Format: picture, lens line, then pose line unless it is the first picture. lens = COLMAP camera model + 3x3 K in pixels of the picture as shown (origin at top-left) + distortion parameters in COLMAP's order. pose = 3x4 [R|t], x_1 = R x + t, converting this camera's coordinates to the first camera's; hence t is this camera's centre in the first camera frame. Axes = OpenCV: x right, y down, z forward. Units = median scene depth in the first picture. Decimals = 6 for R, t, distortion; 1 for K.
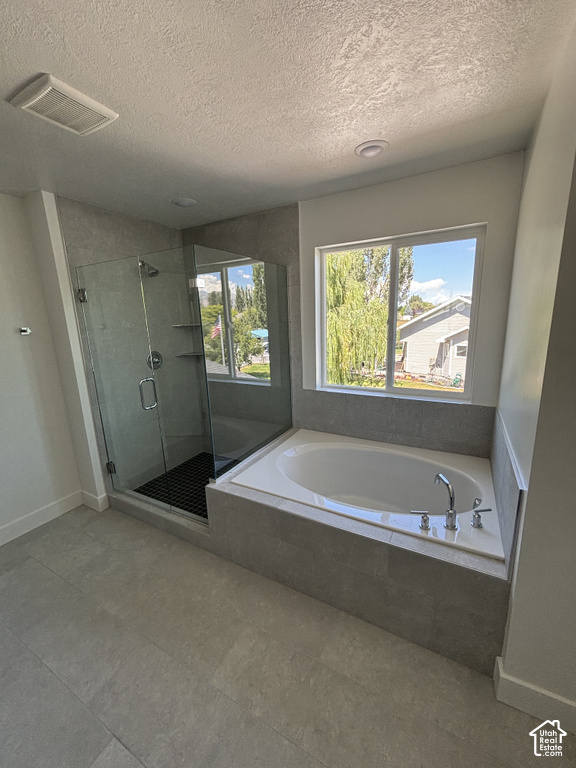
lens RADIAL K [[309.2, 0, 287.1], [0, 309.2, 382.5], [0, 0, 1]] dist [-0.000479, 0.000441]
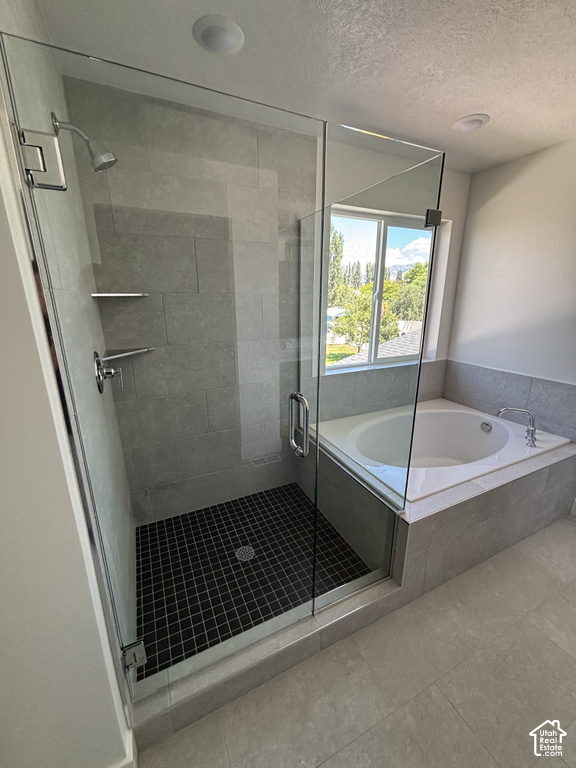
lens RADIAL K [[309.2, 0, 287.1], [0, 309.2, 382.5], [0, 0, 1]] dist [-0.000479, 0.000441]
pose [[0.583357, -0.188567, 0.790023, -0.785393], [0.159537, 0.980331, 0.116187, -0.086916], [-0.796393, 0.058260, 0.601966, 0.668276]]
